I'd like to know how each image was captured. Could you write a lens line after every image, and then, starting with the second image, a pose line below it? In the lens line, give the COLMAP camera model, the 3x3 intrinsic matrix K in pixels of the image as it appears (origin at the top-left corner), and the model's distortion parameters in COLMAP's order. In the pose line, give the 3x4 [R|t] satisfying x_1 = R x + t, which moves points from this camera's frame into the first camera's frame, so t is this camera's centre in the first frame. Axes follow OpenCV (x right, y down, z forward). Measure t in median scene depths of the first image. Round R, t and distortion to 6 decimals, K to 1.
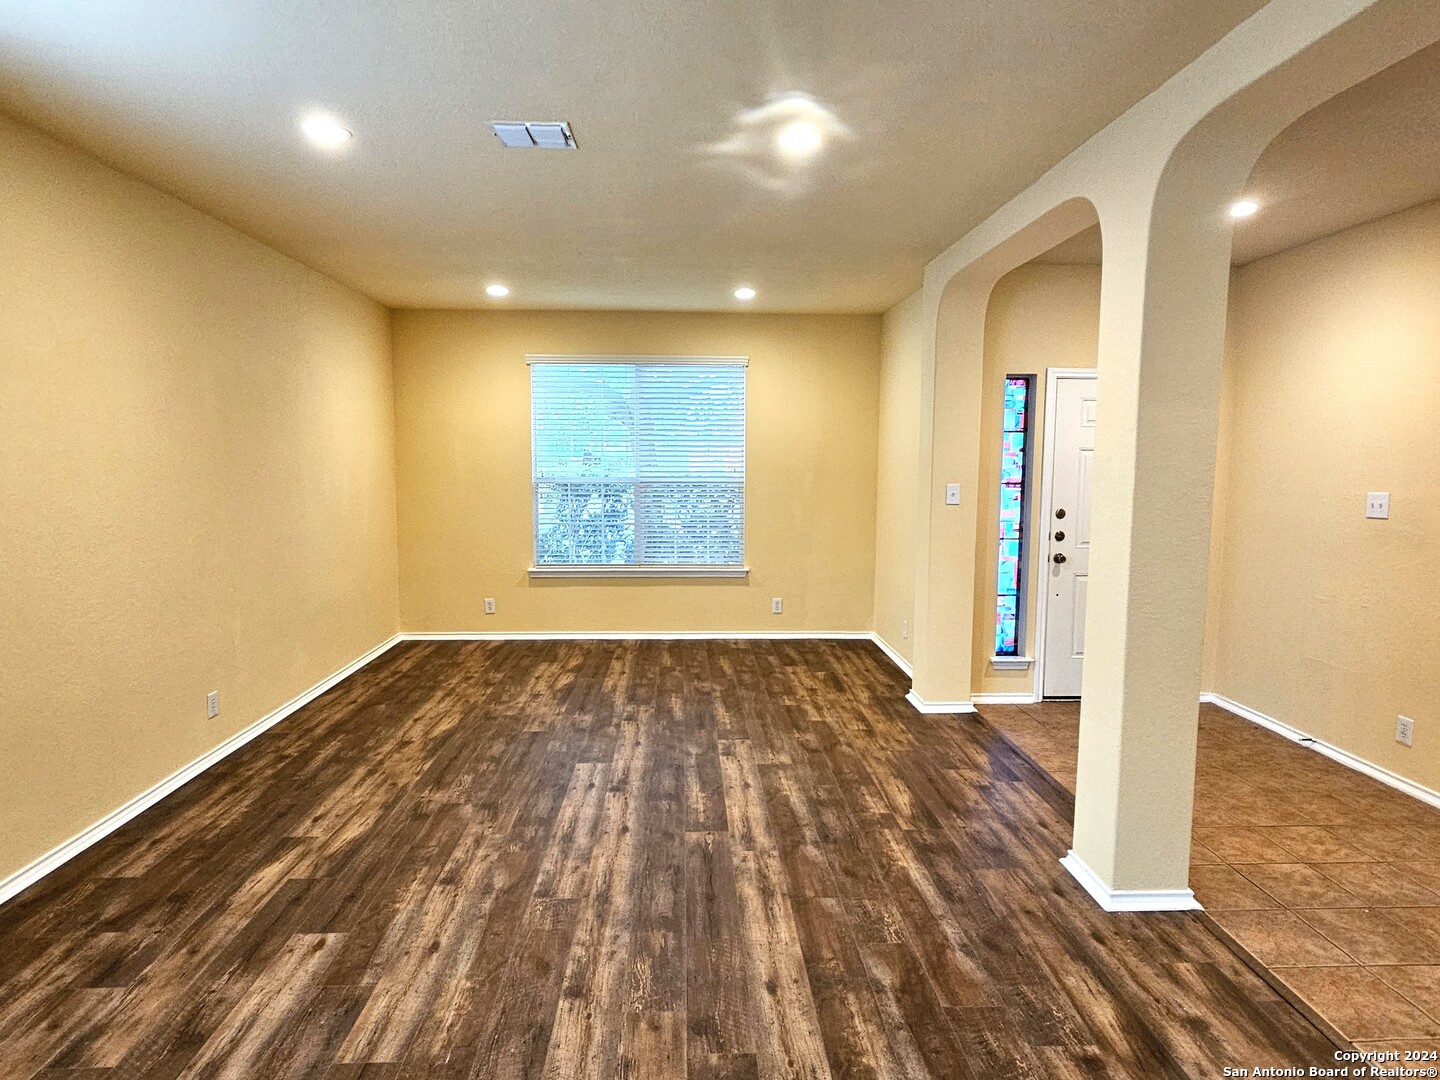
lens RADIAL K [[795.8, 0, 711.4], [0, 795.8, 524.1], [0, 0, 1]] dist [0.003868, -0.003521]
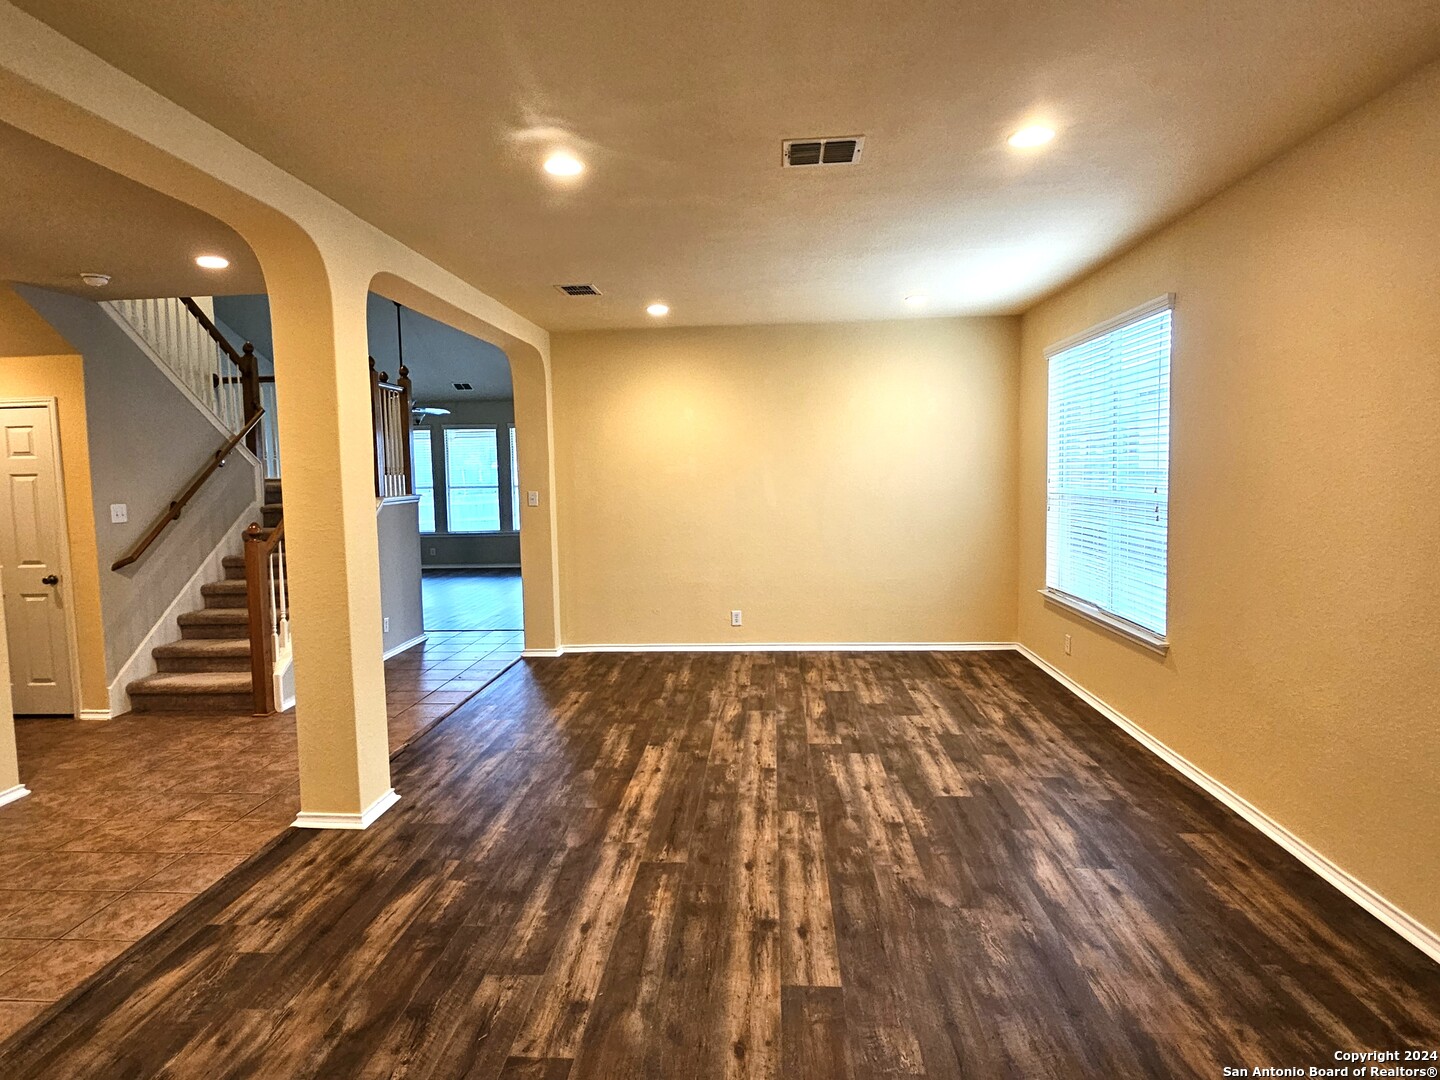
lens RADIAL K [[795.8, 0, 711.4], [0, 795.8, 524.1], [0, 0, 1]] dist [0.003868, -0.003521]
pose [[-0.993703, 0.008145, 0.111749, -0.185821], [0.025683, 0.987357, 0.156415, -0.173013], [-0.109062, 0.158300, -0.981349, 2.005663]]
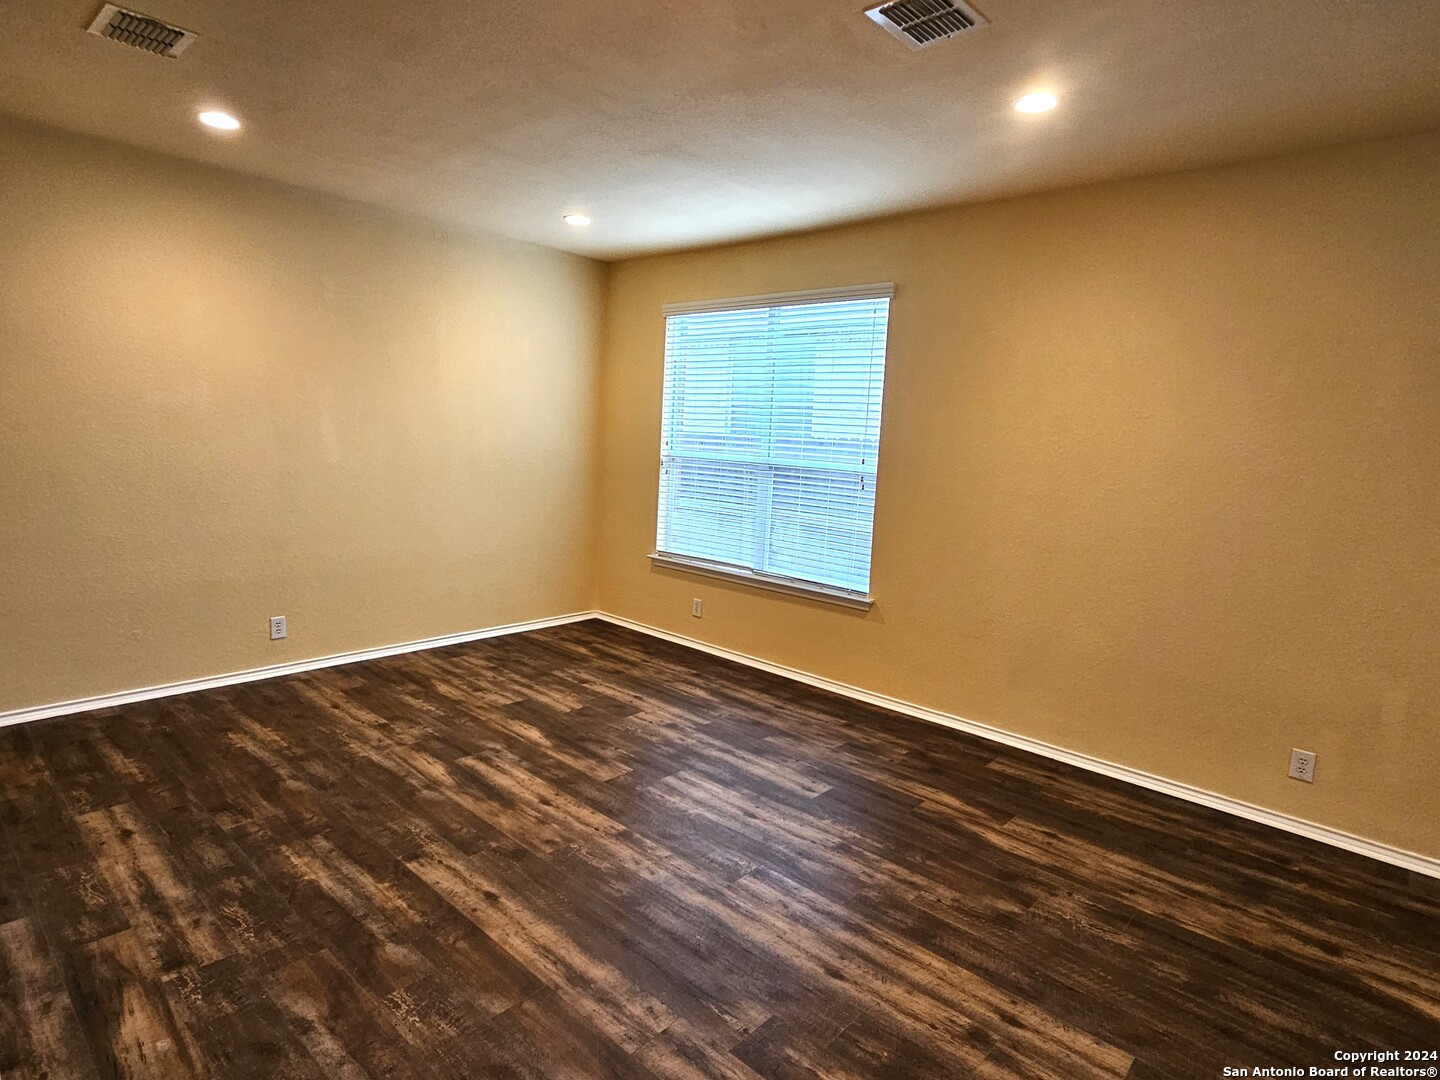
lens RADIAL K [[795.8, 0, 711.4], [0, 795.8, 524.1], [0, 0, 1]] dist [0.003868, -0.003521]
pose [[-0.703570, 0.046308, -0.709116, 0.471619], [-0.114710, 0.977387, 0.177640, -0.115236], [0.701307, 0.206325, -0.682348, 1.418455]]
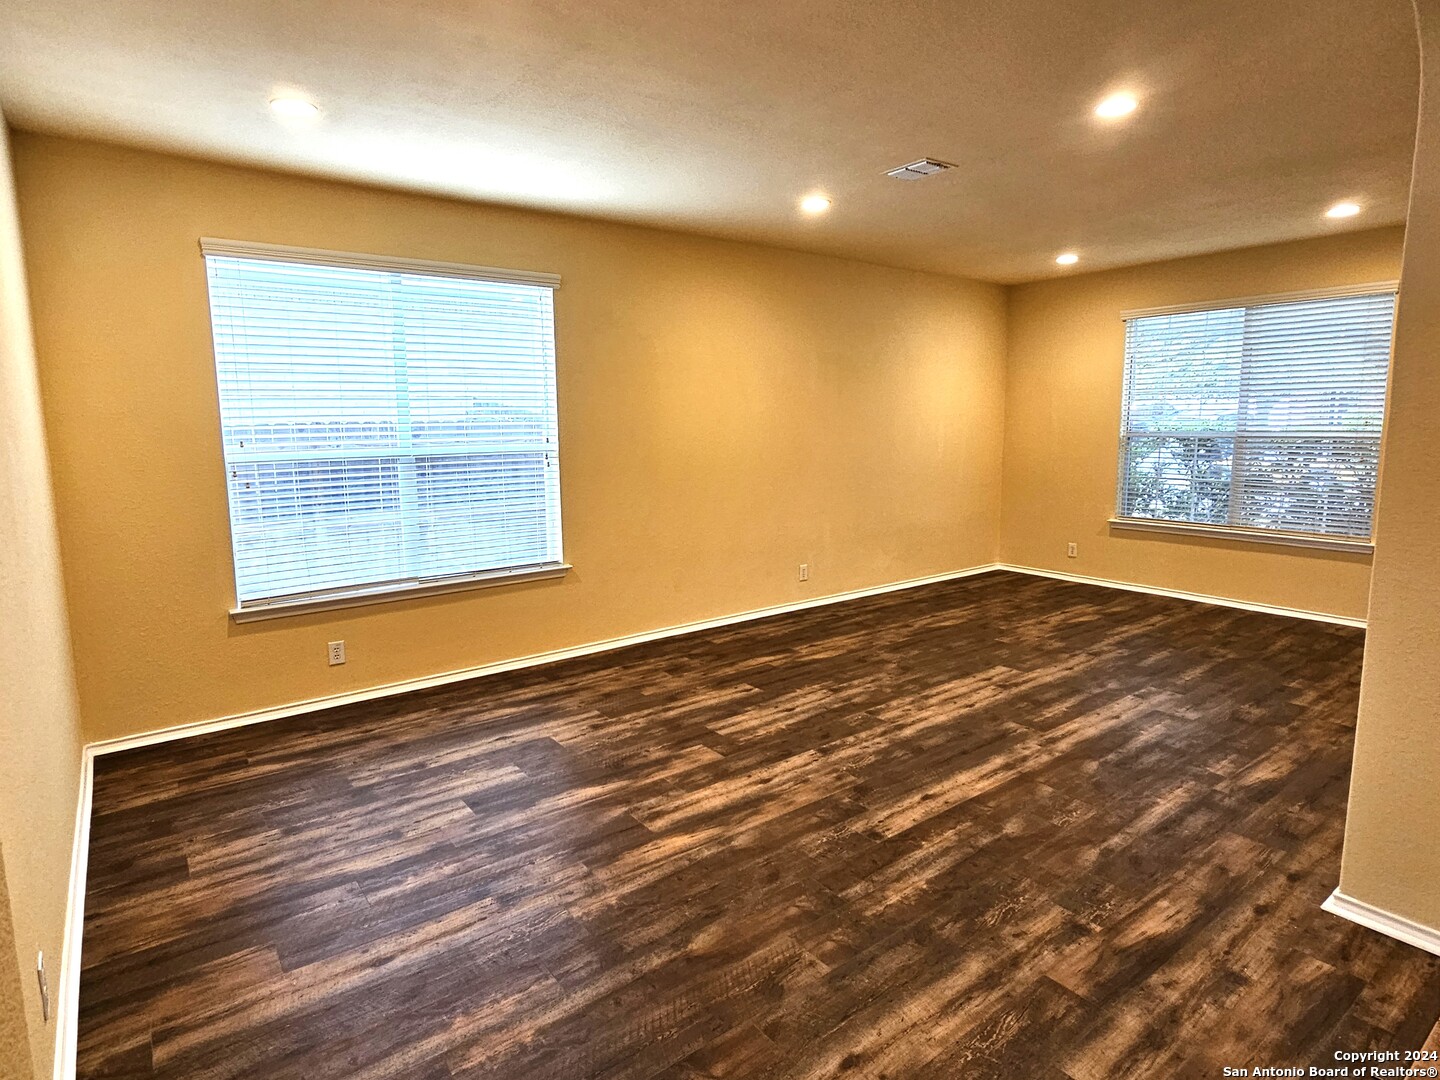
lens RADIAL K [[795.8, 0, 711.4], [0, 795.8, 524.1], [0, 0, 1]] dist [0.003868, -0.003521]
pose [[0.569889, 0.096909, -0.815987, 0.709698], [-0.058181, 0.995288, 0.077570, 0.025799], [0.819659, 0.003268, 0.572842, -0.062268]]
